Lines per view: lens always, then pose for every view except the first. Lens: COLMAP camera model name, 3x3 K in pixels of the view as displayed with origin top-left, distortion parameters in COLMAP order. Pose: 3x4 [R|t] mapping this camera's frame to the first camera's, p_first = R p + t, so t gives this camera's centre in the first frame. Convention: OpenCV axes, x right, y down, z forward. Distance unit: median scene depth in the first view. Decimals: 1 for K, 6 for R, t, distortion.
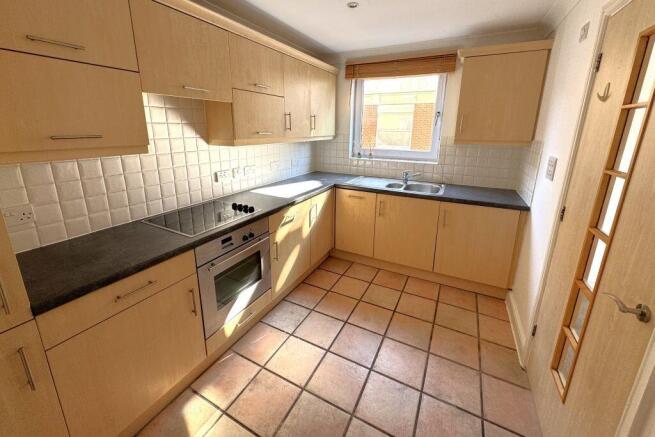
lens RADIAL K [[262.2, 0, 329.1], [0, 262.2, 187.6], [0, 0, 1]] dist [0.000748, 0.000116]
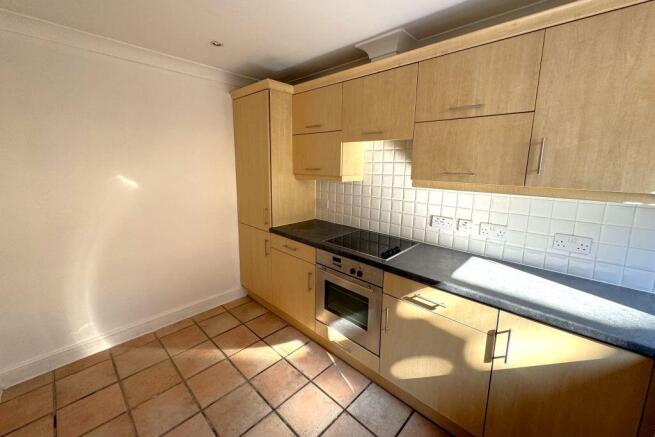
lens RADIAL K [[263.5, 0, 326.8], [0, 263.5, 201.6], [0, 0, 1]] dist [-0.000424, 0.000011]
pose [[-0.281105, 0.124670, -0.951545, 0.575439], [-0.231576, 0.953413, 0.193327, -0.213811], [0.931318, 0.274700, -0.239139, 0.950387]]
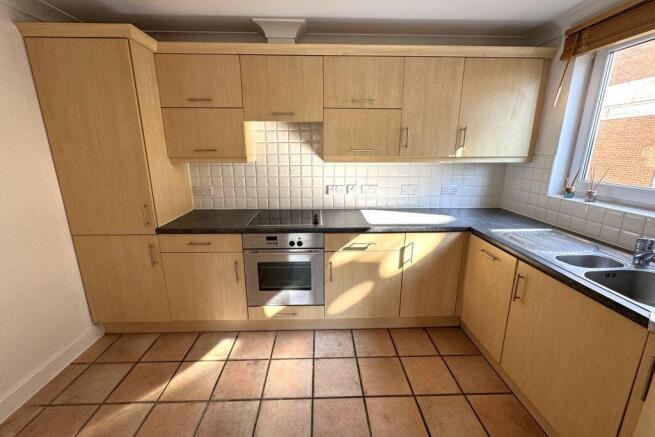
lens RADIAL K [[262.5, 0, 326.5], [0, 262.5, 206.3], [0, 0, 1]] dist [-0.000782, 0.000018]
pose [[0.488580, 0.178110, -0.854146, 0.593510], [-0.191163, 0.977010, 0.094383, -0.083860], [0.851320, 0.117168, 0.511396, 0.474214]]
